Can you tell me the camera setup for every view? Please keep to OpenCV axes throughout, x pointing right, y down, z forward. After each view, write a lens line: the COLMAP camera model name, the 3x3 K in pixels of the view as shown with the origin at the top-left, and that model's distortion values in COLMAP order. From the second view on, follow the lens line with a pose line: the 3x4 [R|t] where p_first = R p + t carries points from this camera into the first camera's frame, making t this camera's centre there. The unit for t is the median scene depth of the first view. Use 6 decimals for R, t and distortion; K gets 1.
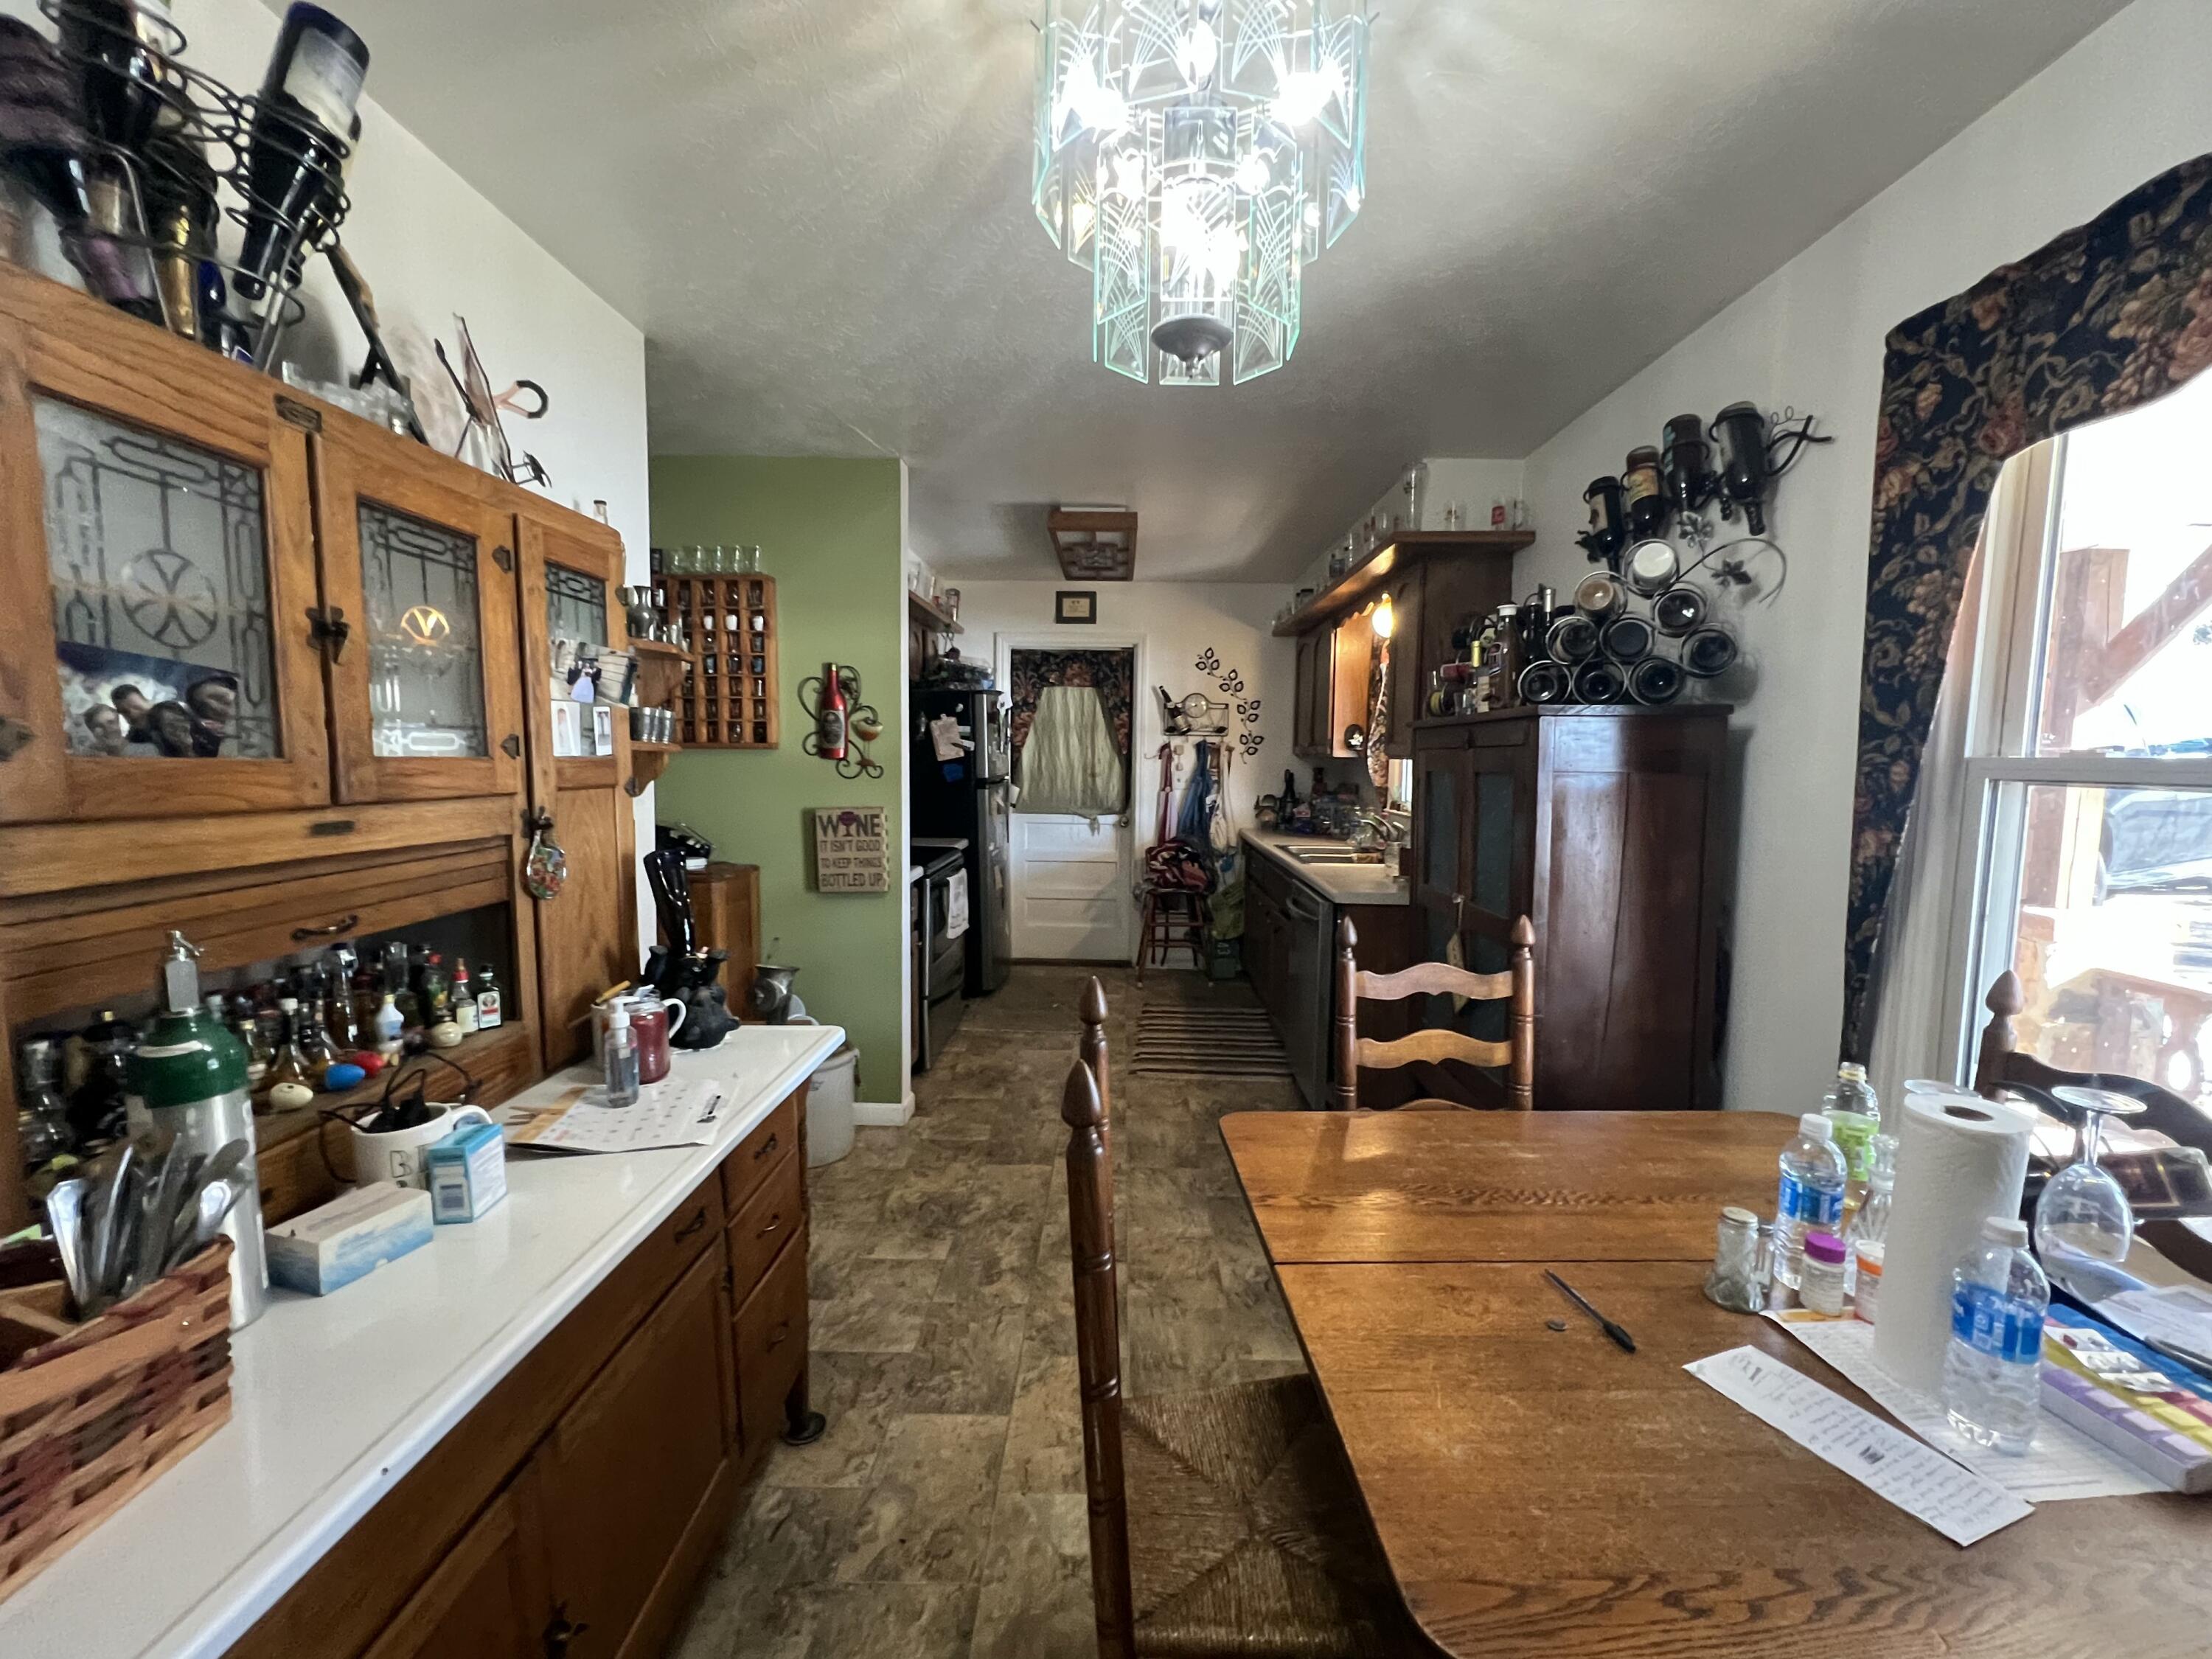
lens RADIAL K [[888.8, 0, 1104.5], [0, 888.8, 833.6], [0, 0, 1]] dist [-0.015699, -0.000474]
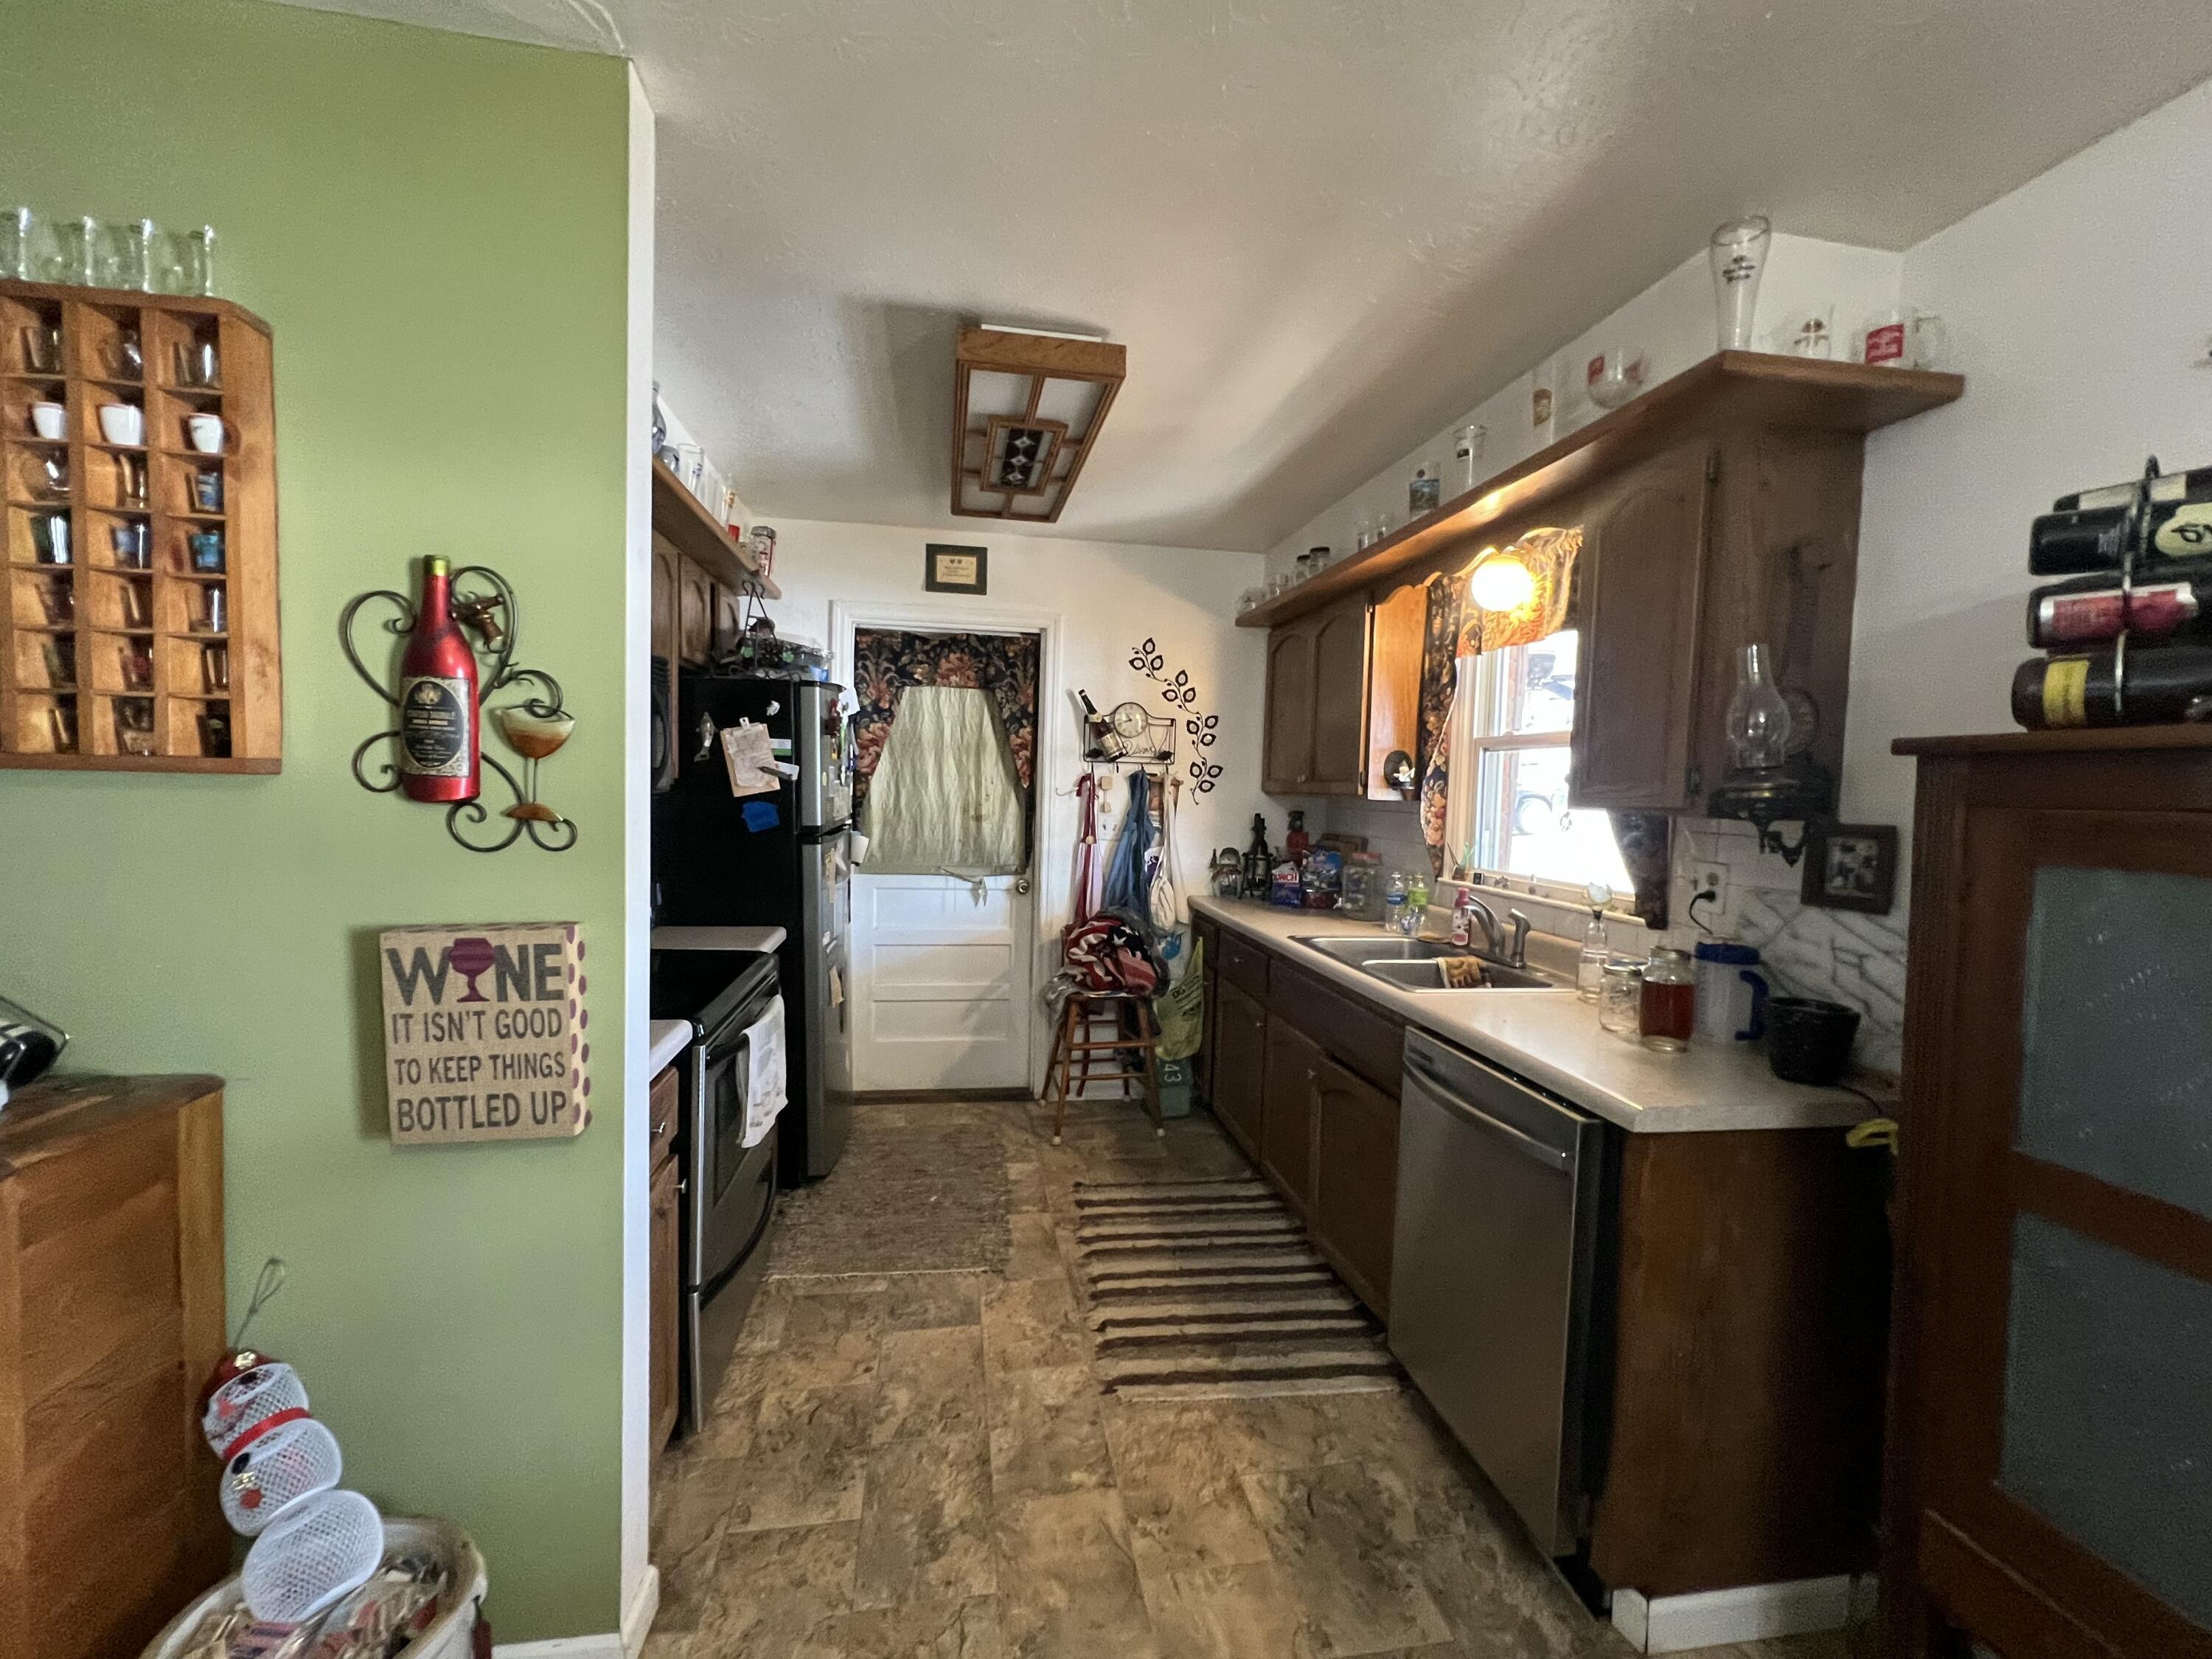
lens RADIAL K [[888.8, 0, 1099.2], [0, 888.8, 831.7], [0, 0, 1]] dist [-0.015699, -0.000474]
pose [[0.981311, 0.005523, 0.192352, -0.058909], [0.000929, 0.999440, -0.033435, -0.036601], [-0.192429, 0.032989, 0.980756, 0.355852]]
